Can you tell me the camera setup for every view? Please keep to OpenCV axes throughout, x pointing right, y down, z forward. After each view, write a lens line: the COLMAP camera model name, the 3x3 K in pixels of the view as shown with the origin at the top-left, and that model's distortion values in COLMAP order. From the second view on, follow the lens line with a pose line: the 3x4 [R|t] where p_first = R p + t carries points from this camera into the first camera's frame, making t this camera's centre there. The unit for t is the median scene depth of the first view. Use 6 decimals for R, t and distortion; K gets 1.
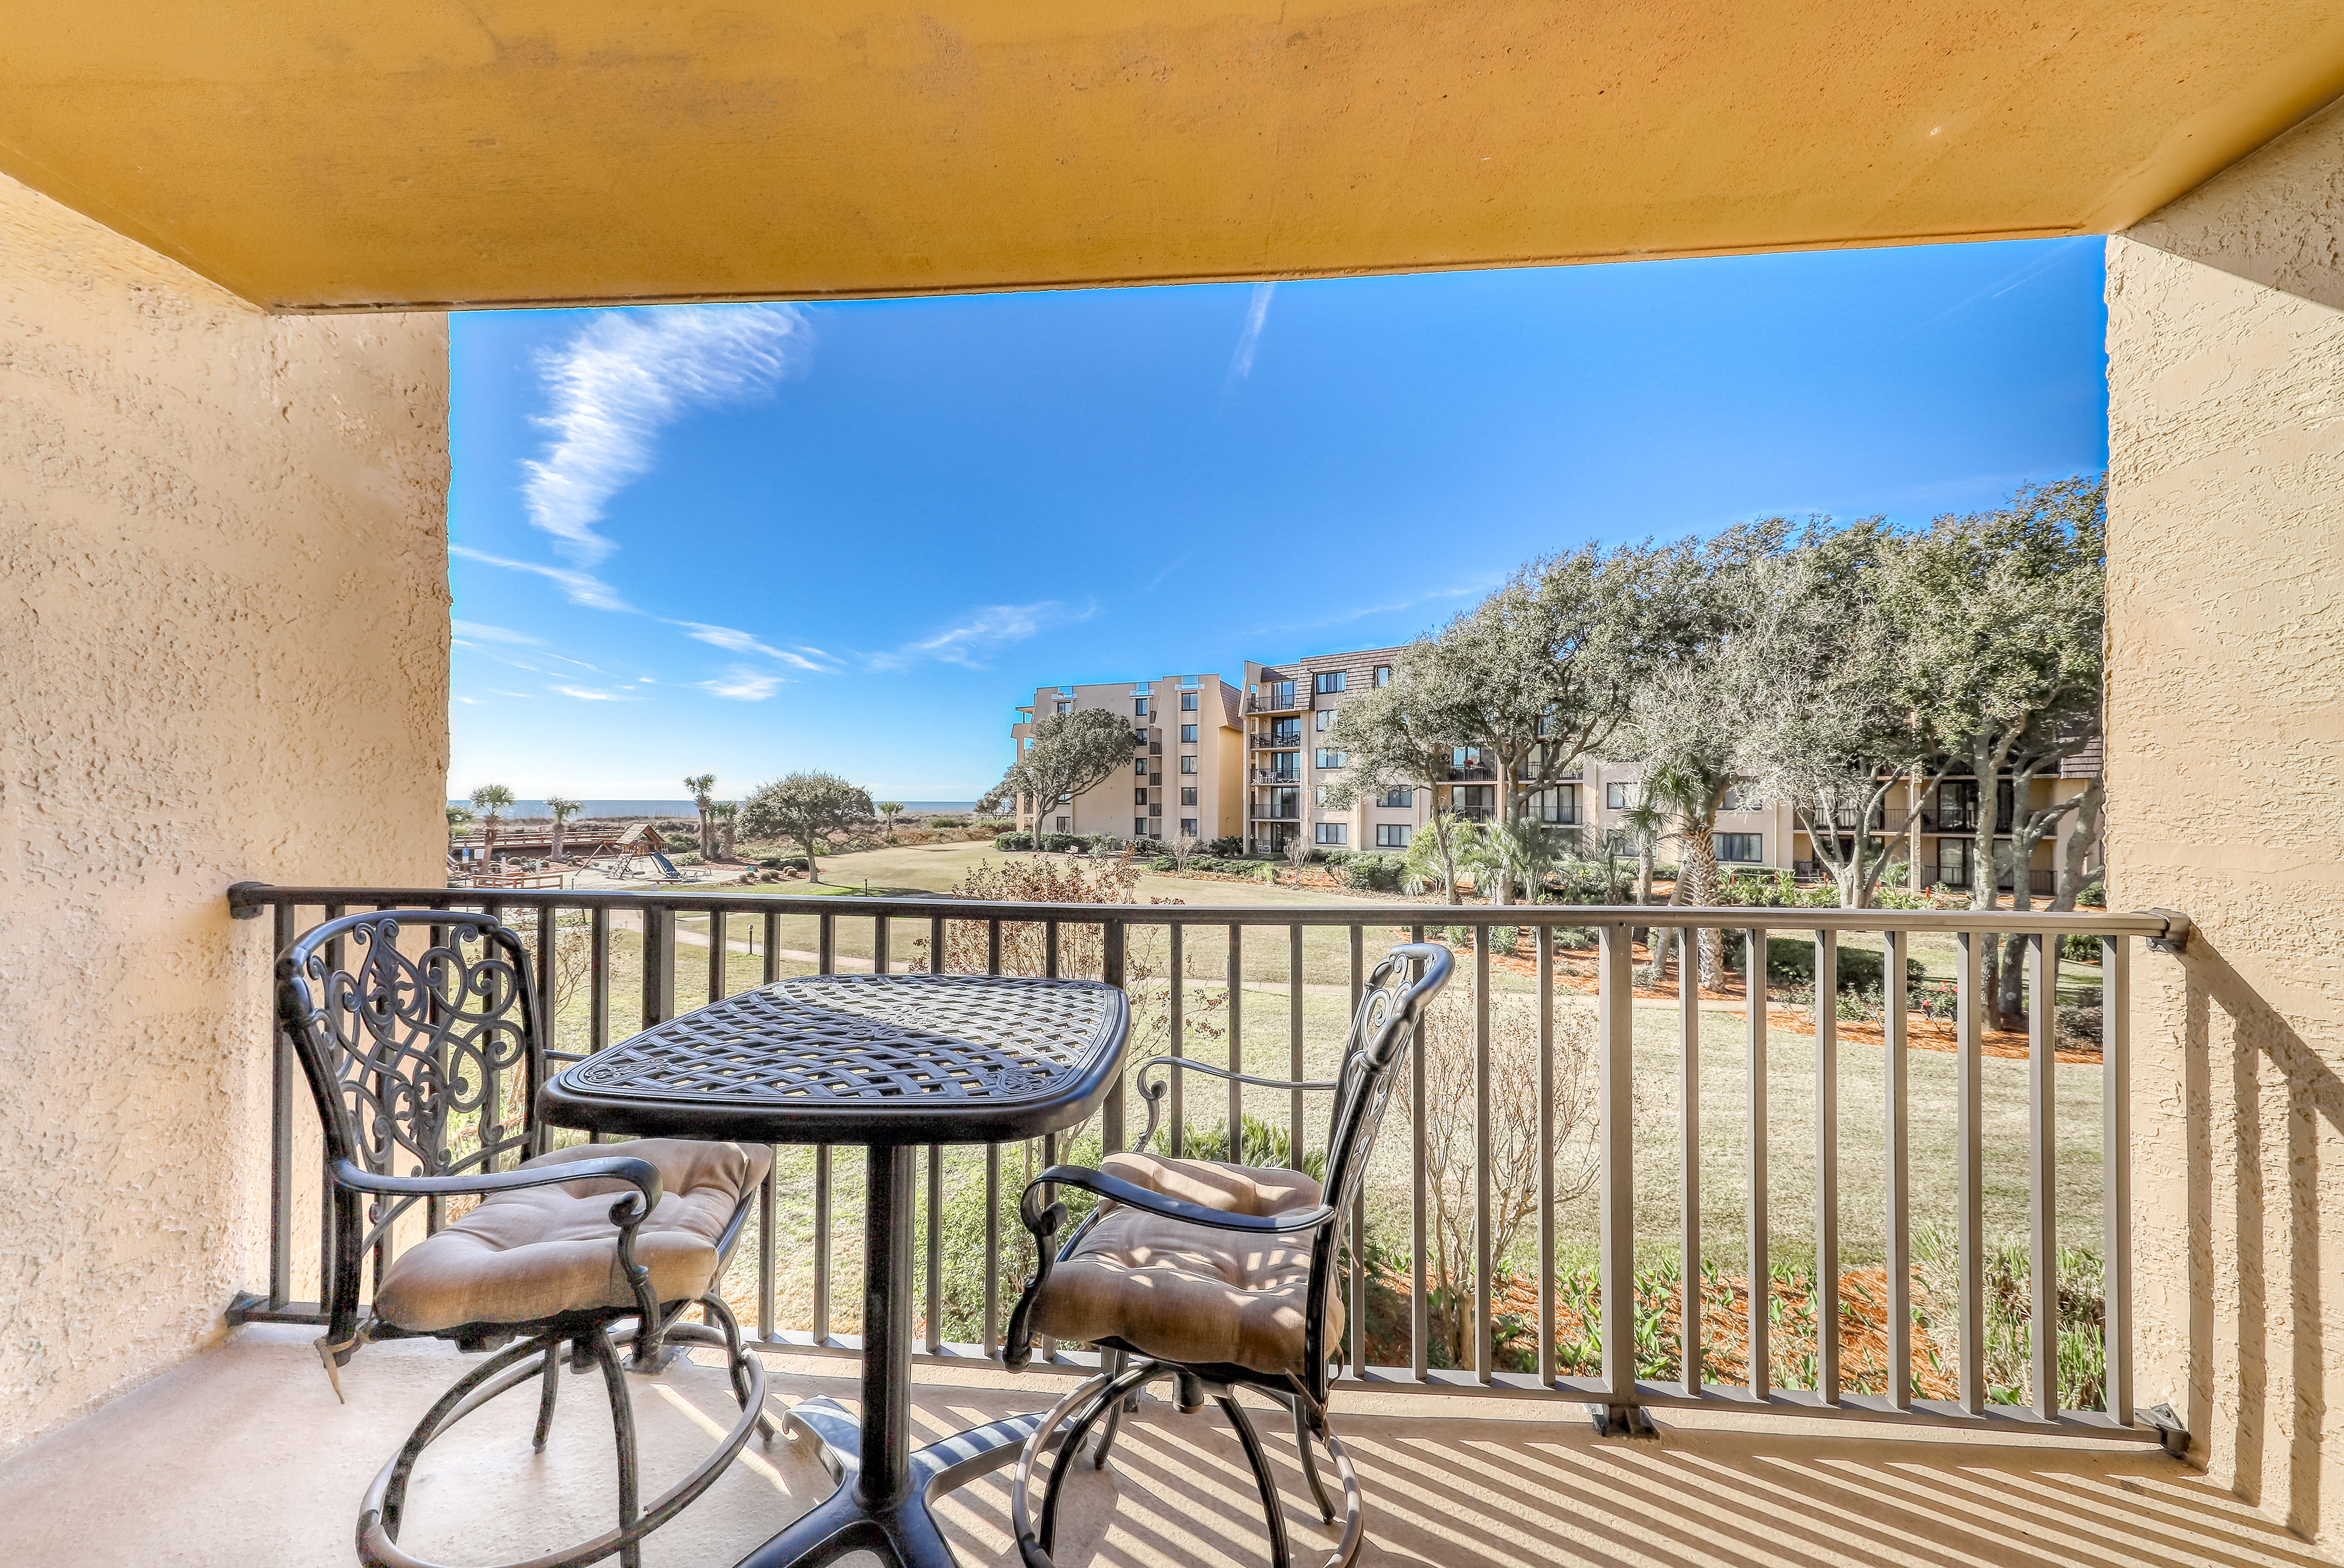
lens RADIAL K [[765.4, 0, 1201.1], [0, 765.4, 799.7], [0, 0, 1]] dist [0.006007, -0.000237]
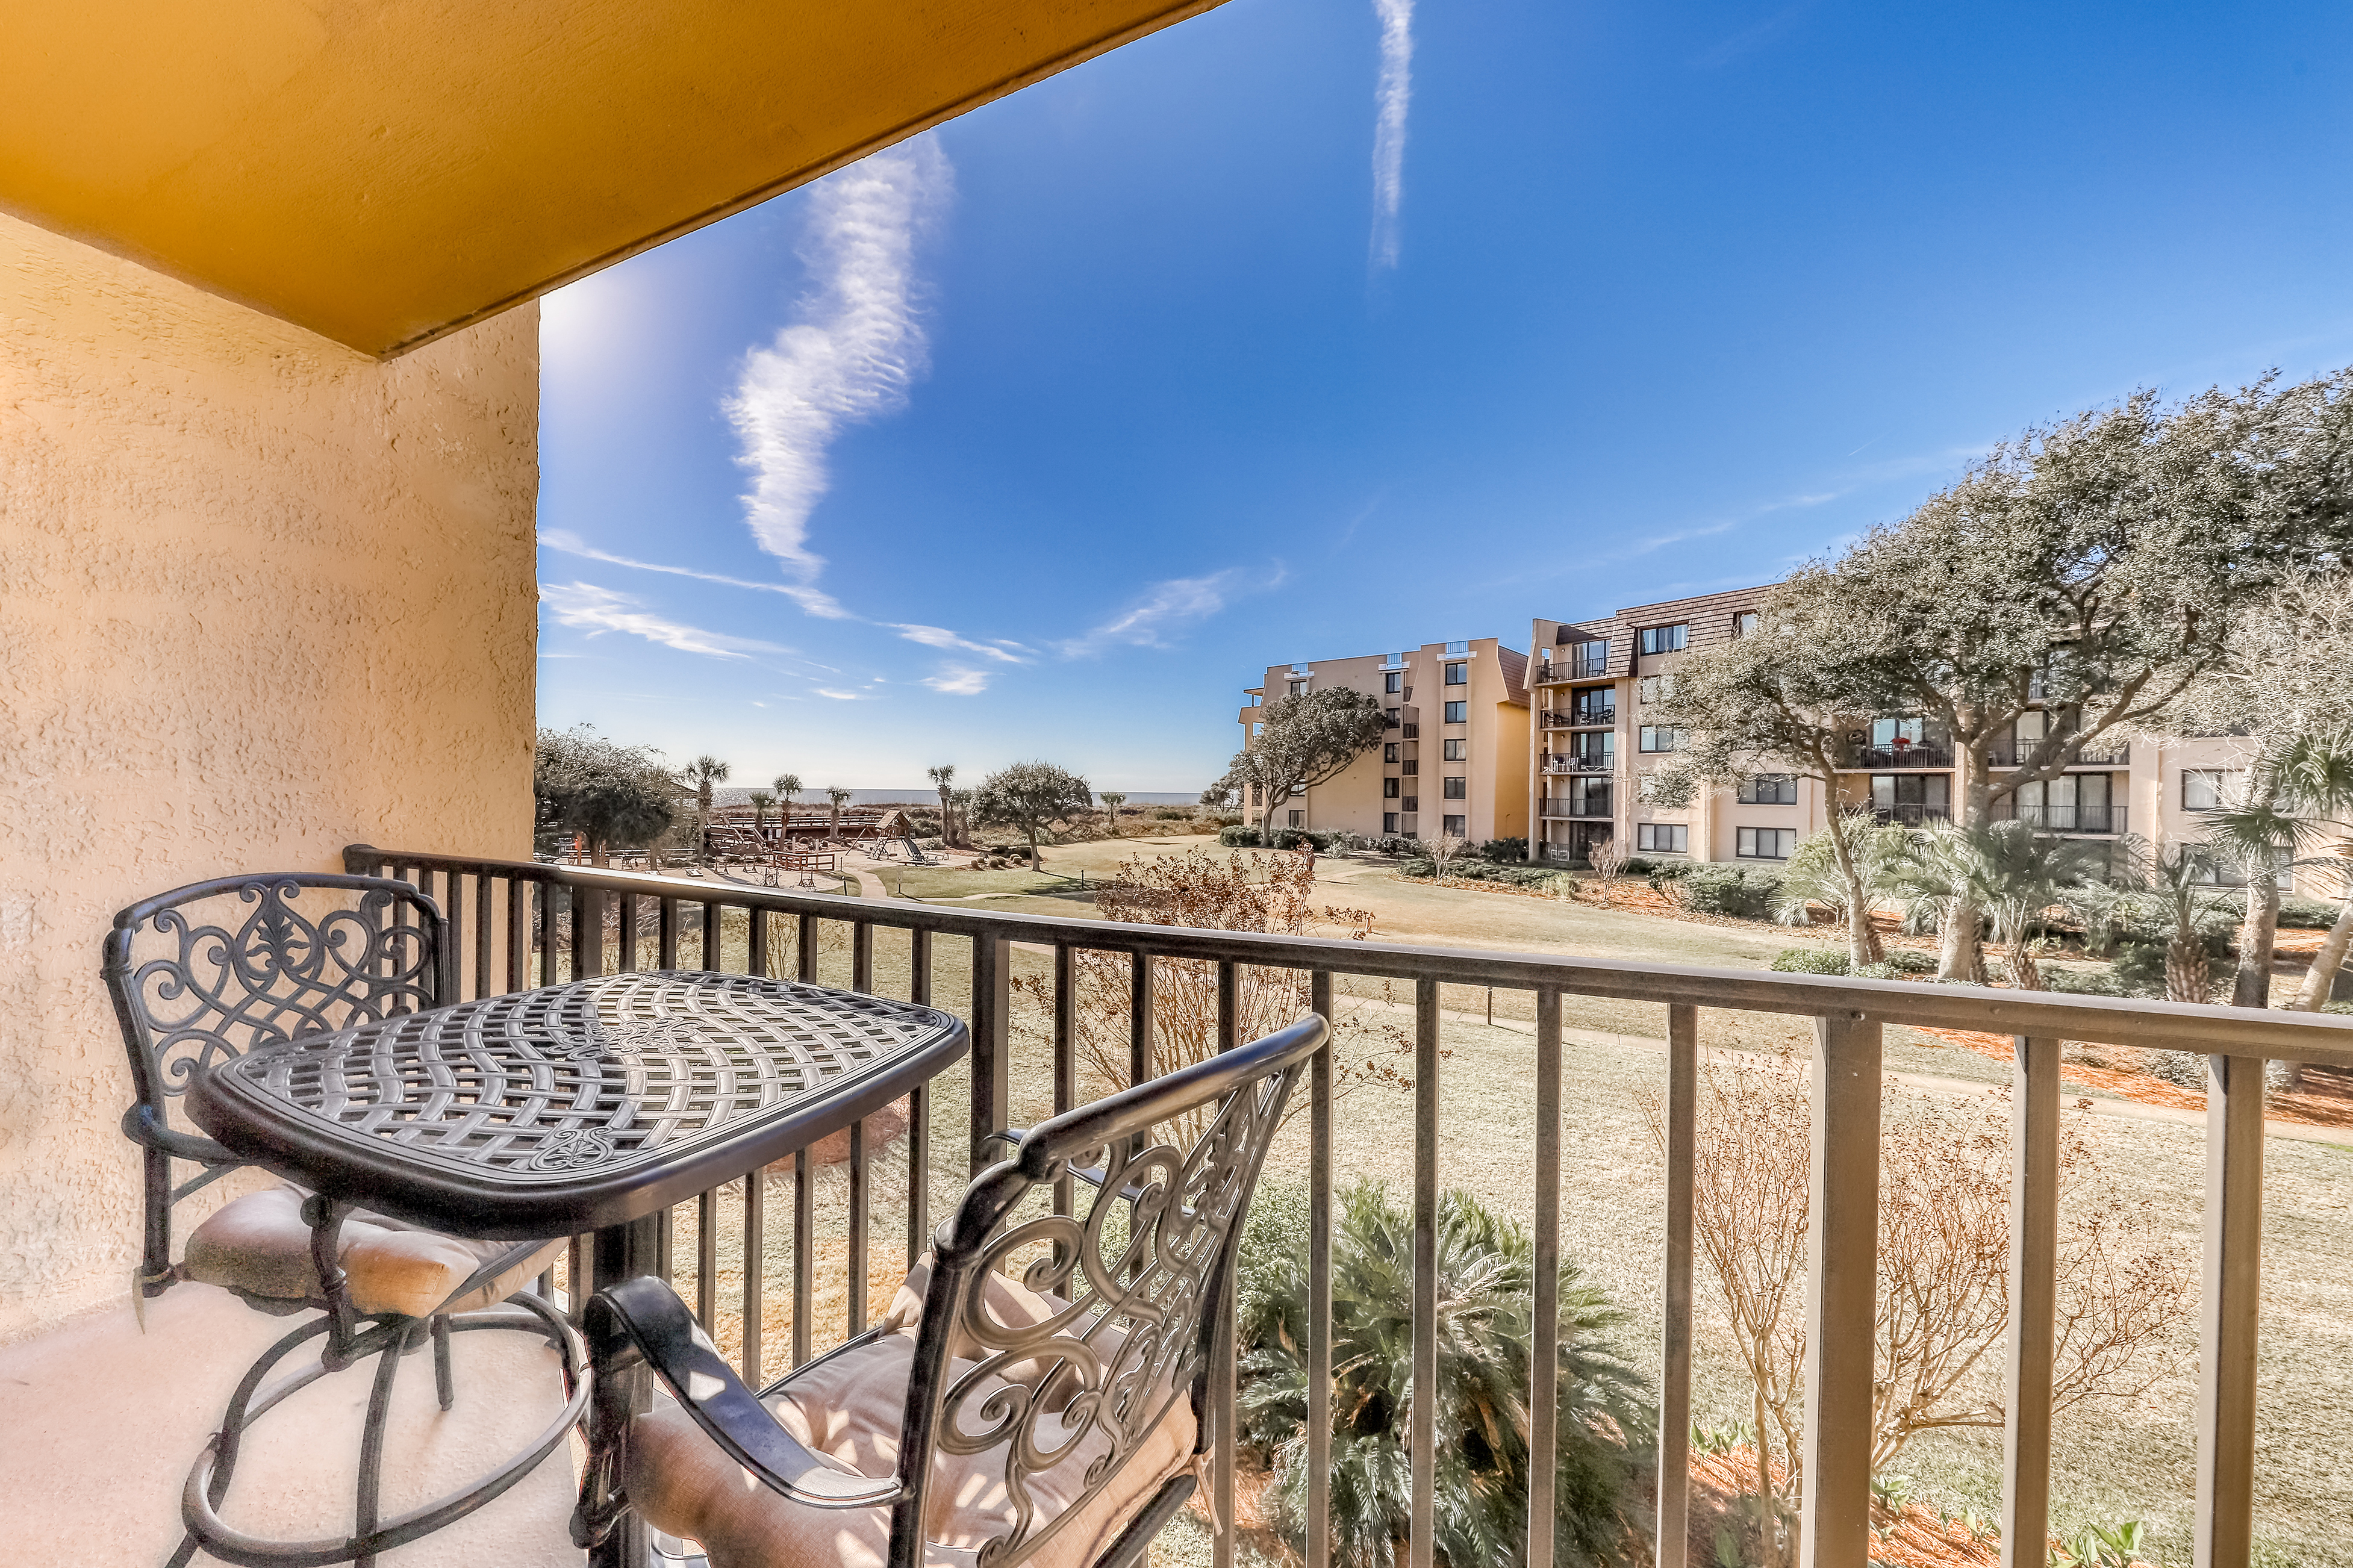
lens RADIAL K [[825.7, 0, 1158.1], [0, 825.7, 796.6], [0, 0, 1]] dist [-0.006337, -0.000285]
pose [[0.910962, 0.007023, -0.412431, 0.094117], [-0.005748, 0.999974, 0.004331, 0.004997], [0.412451, -0.001575, 0.910979, 0.085437]]
